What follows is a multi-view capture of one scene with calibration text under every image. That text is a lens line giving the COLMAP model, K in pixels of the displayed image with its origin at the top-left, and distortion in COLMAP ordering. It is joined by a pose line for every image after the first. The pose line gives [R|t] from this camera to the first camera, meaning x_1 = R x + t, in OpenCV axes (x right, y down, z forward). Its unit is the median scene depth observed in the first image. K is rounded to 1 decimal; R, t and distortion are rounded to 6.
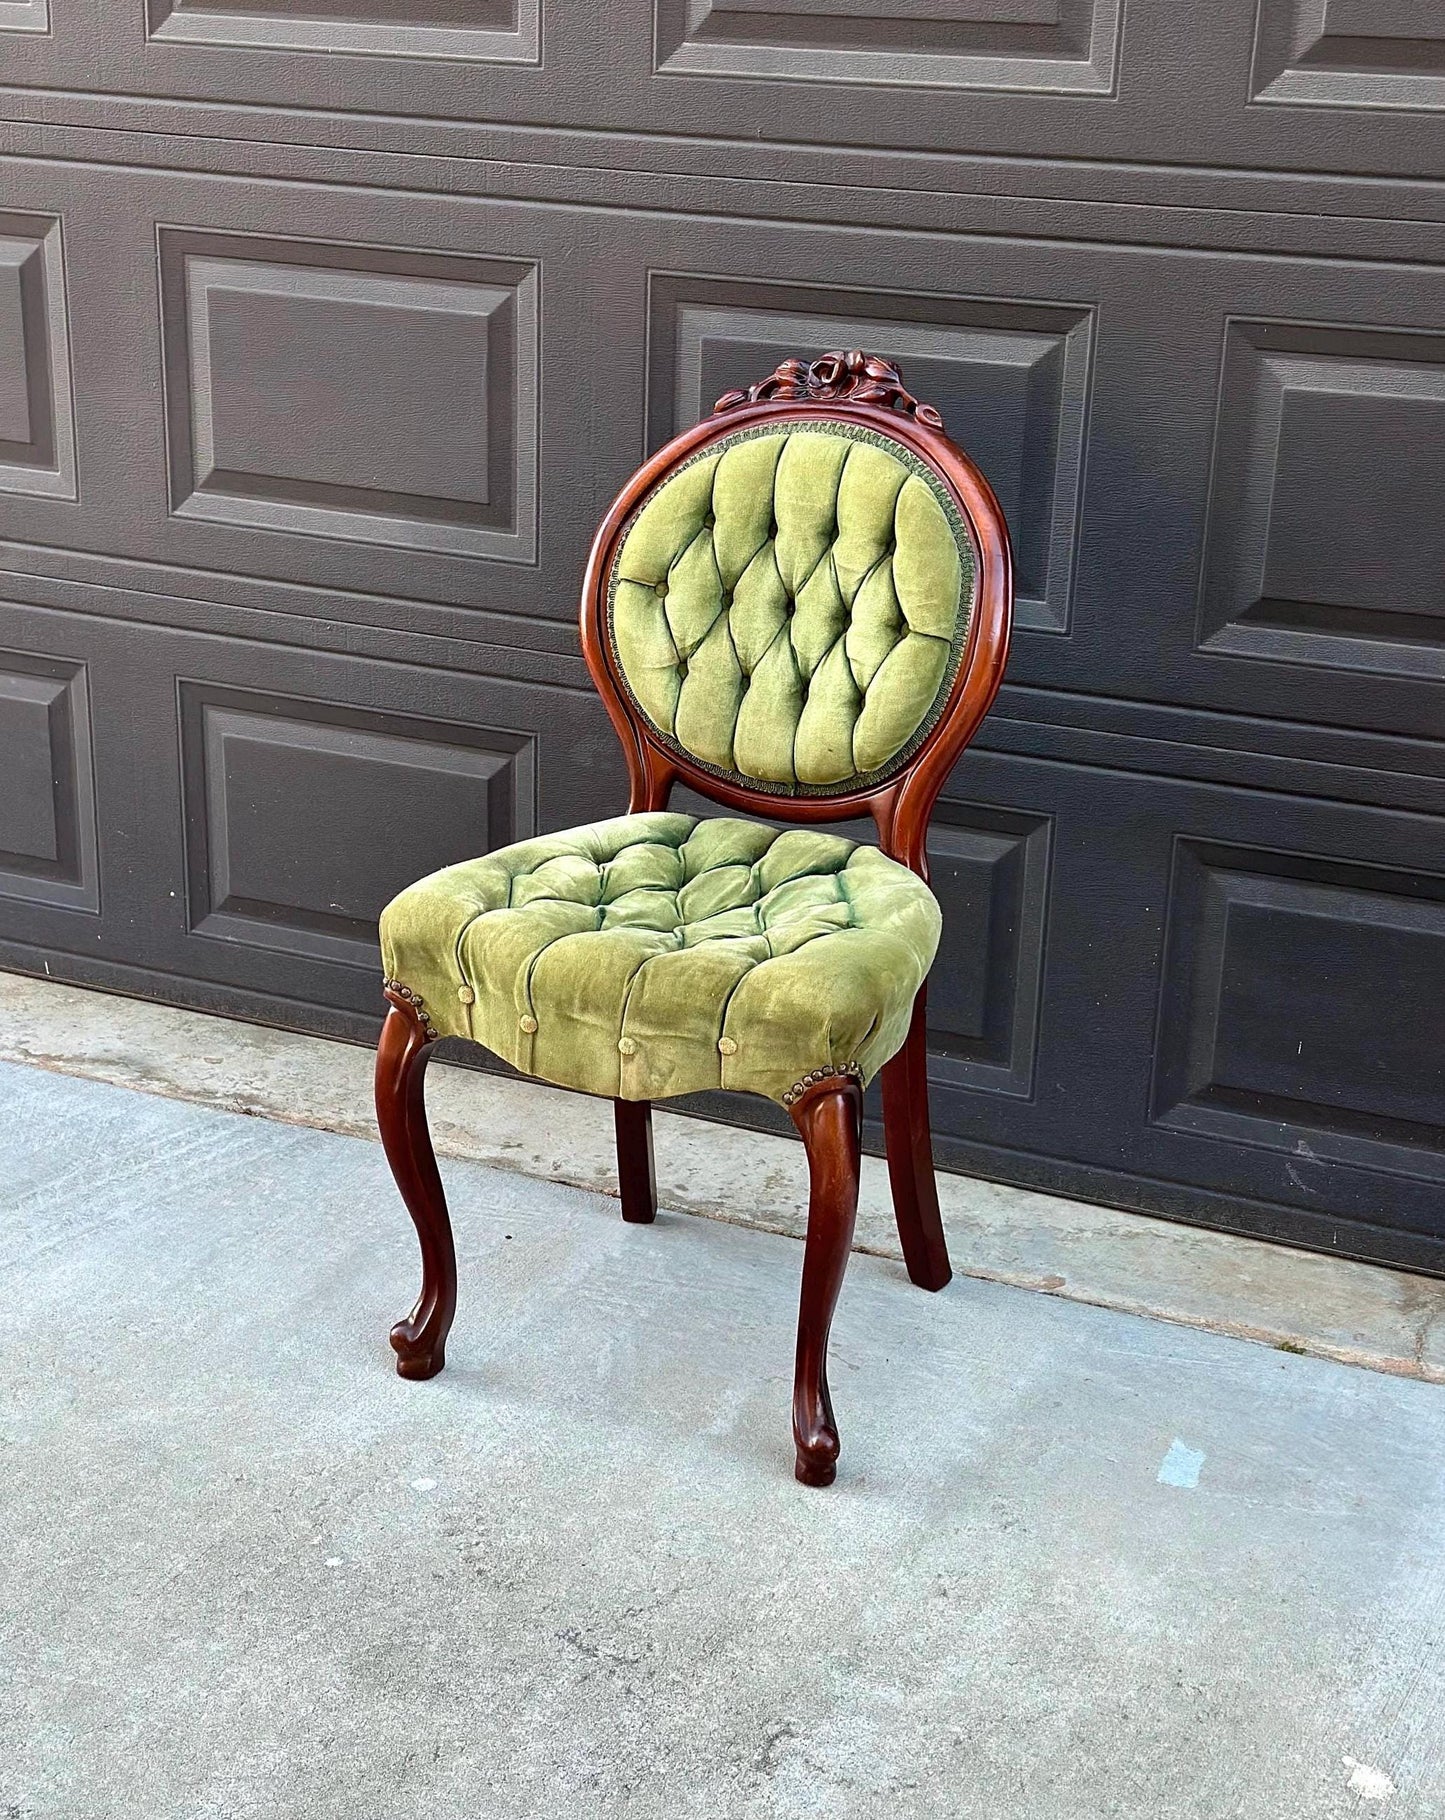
lens RADIAL K [[2949.2, 0, 669.9], [0, 2949.2, 1013.7], [0, 0, 1]] dist [0.153852, -0.045326]
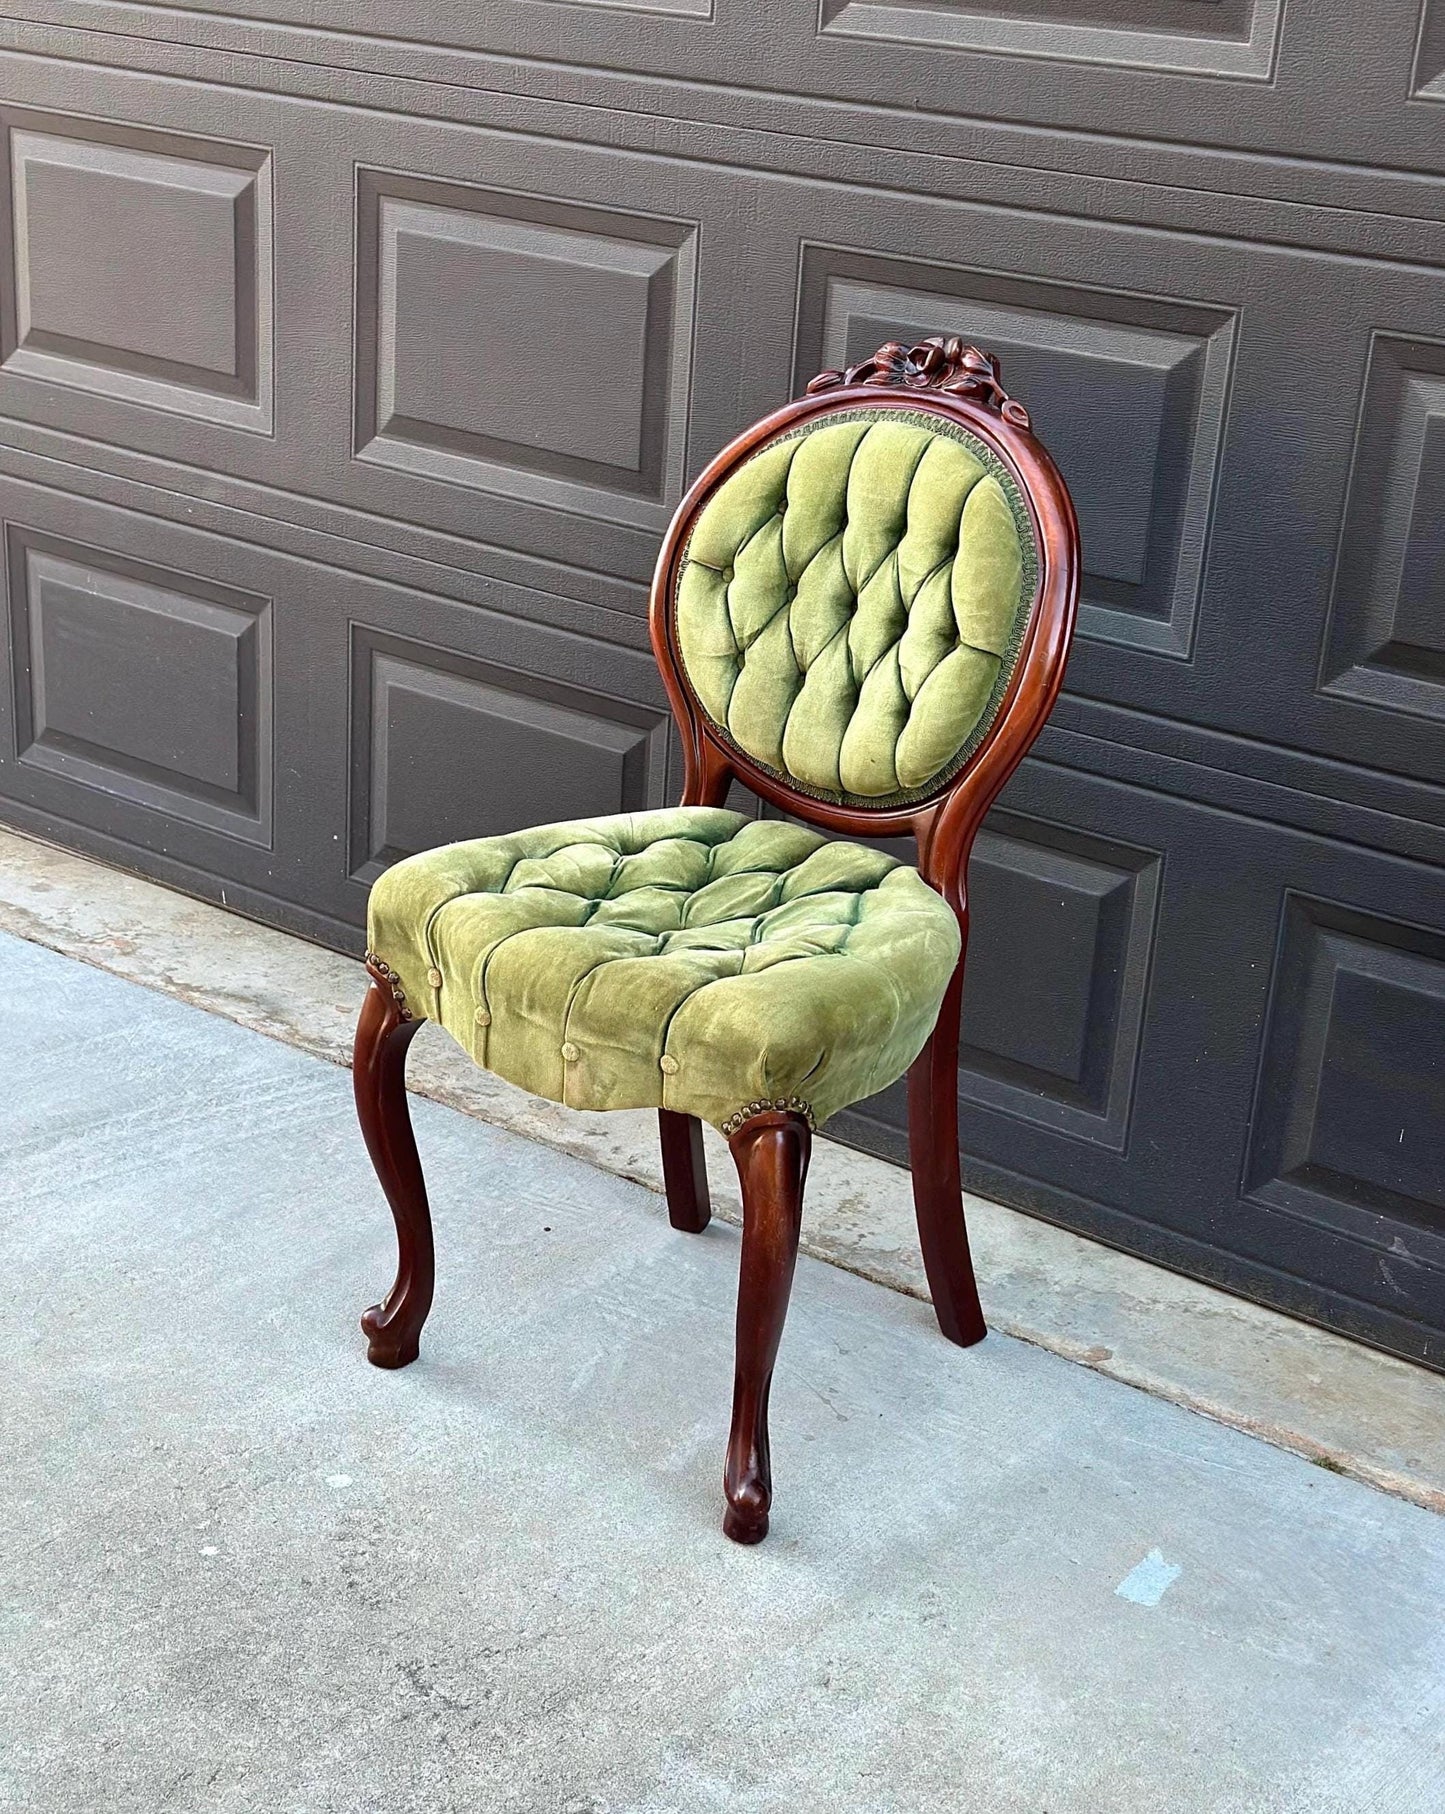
lens RADIAL K [[2878.0, 0, 709.5], [0, 2878.0, 958.3], [0, 0, 1]] dist [0.163873, -0.117038]
pose [[0.976794, 0.111666, -0.182769, 0.174652], [-0.112174, 0.993660, 0.007588, -0.027668], [0.182457, 0.013090, 0.983127, 0.091980]]
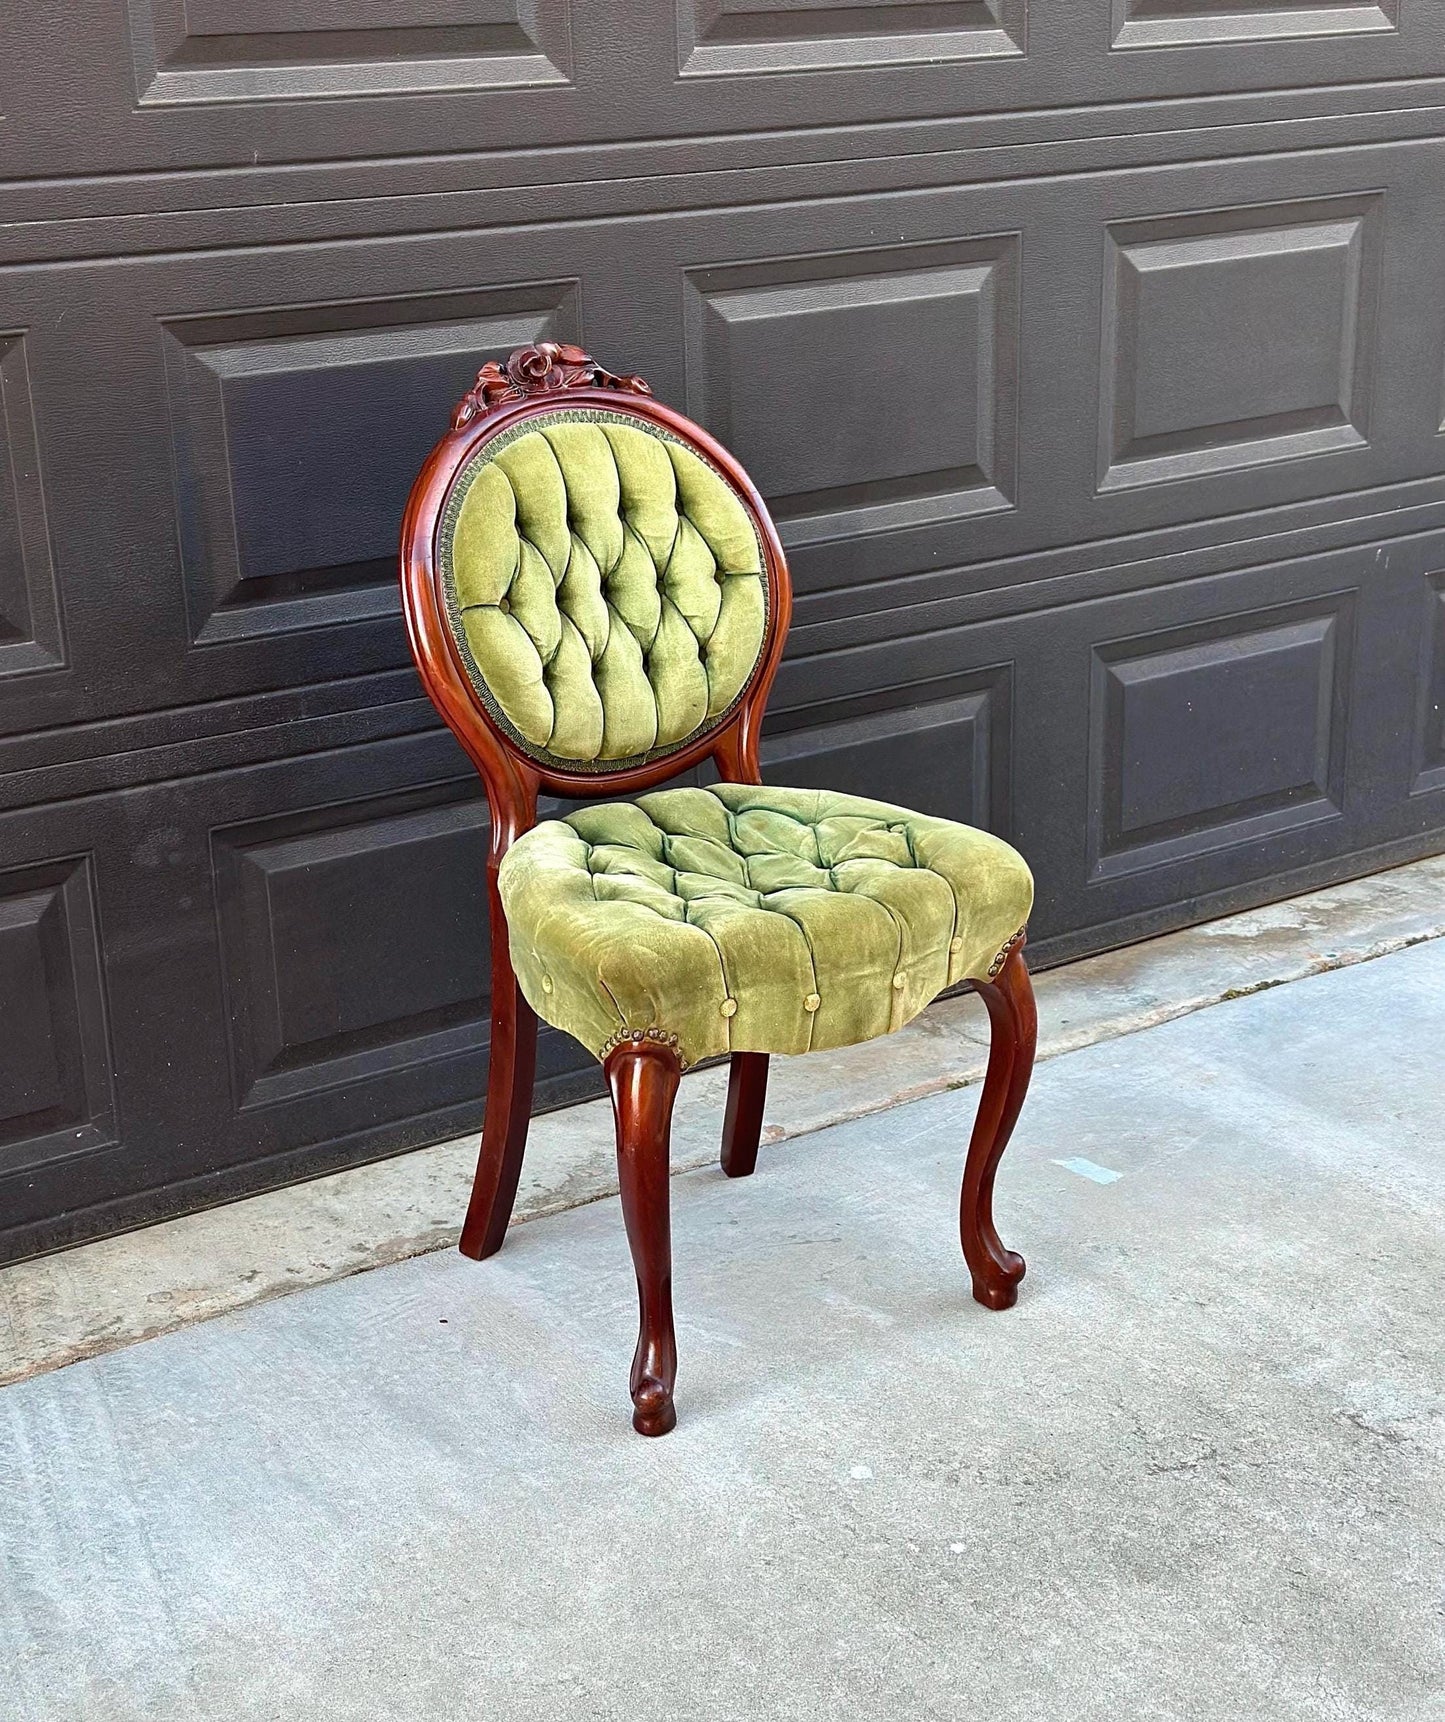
lens RADIAL K [[2743.6, 0, 727.4], [0, 2743.6, 963.7], [0, 0, 1]] dist [0.154993, -0.059237]
pose [[0.490008, -0.338316, 0.803389, -0.750915], [0.345137, 0.921598, 0.177587, -0.171816], [-0.800483, 0.190260, 0.568356, 0.440114]]
